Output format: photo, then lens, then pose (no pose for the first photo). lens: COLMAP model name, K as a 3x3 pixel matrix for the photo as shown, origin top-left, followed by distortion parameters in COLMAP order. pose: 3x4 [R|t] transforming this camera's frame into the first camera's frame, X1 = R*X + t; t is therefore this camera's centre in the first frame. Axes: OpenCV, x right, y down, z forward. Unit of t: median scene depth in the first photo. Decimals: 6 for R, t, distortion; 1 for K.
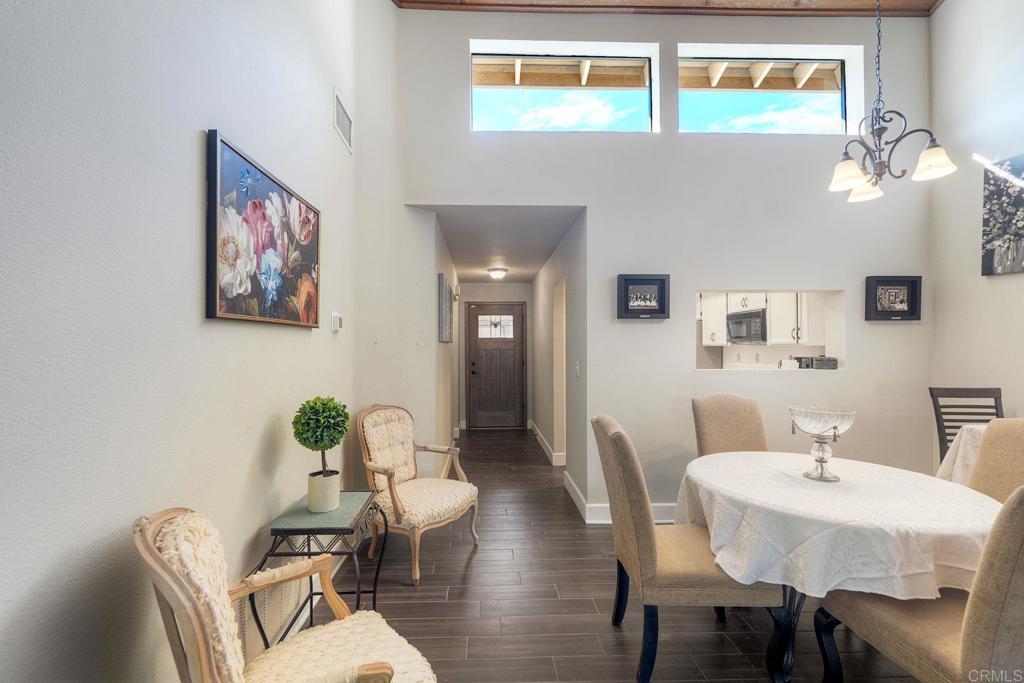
lens RADIAL K [[453.1, 0, 510.7], [0, 453.1, 342.9], [0, 0, 1]] dist [0.000869, 0.000430]
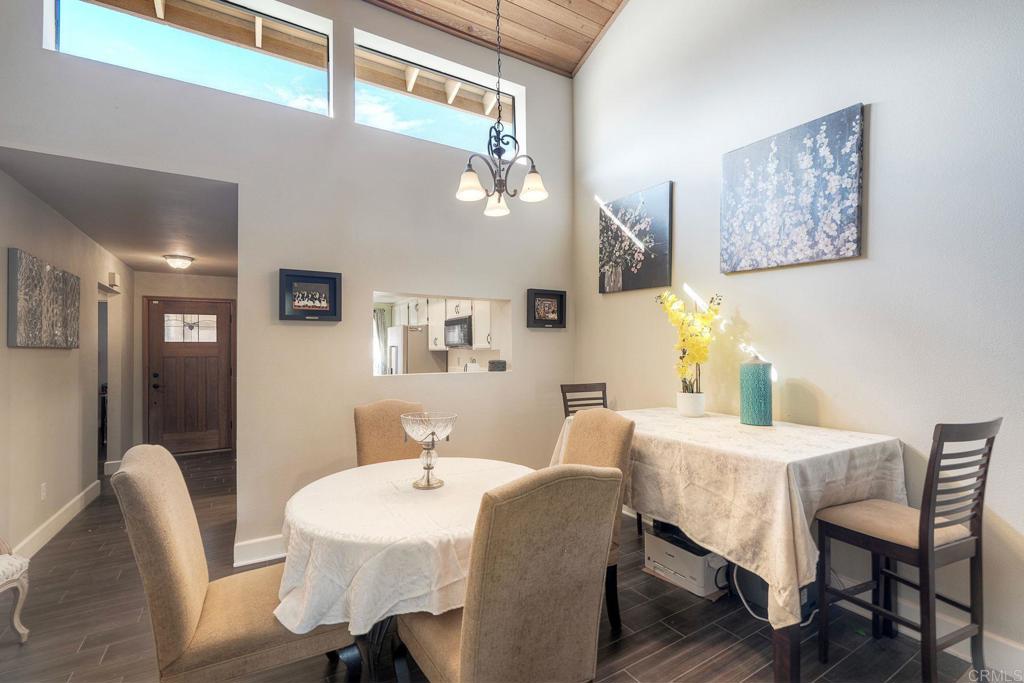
lens RADIAL K [[453.1, 0, 510.7], [0, 453.1, 342.9], [0, 0, 1]] dist [0.000869, 0.000430]
pose [[0.870952, 0.002234, 0.491362, 0.216920], [0.003154, 0.999944, -0.010136, 0.000932], [-0.491357, 0.010378, 0.870896, 0.035013]]
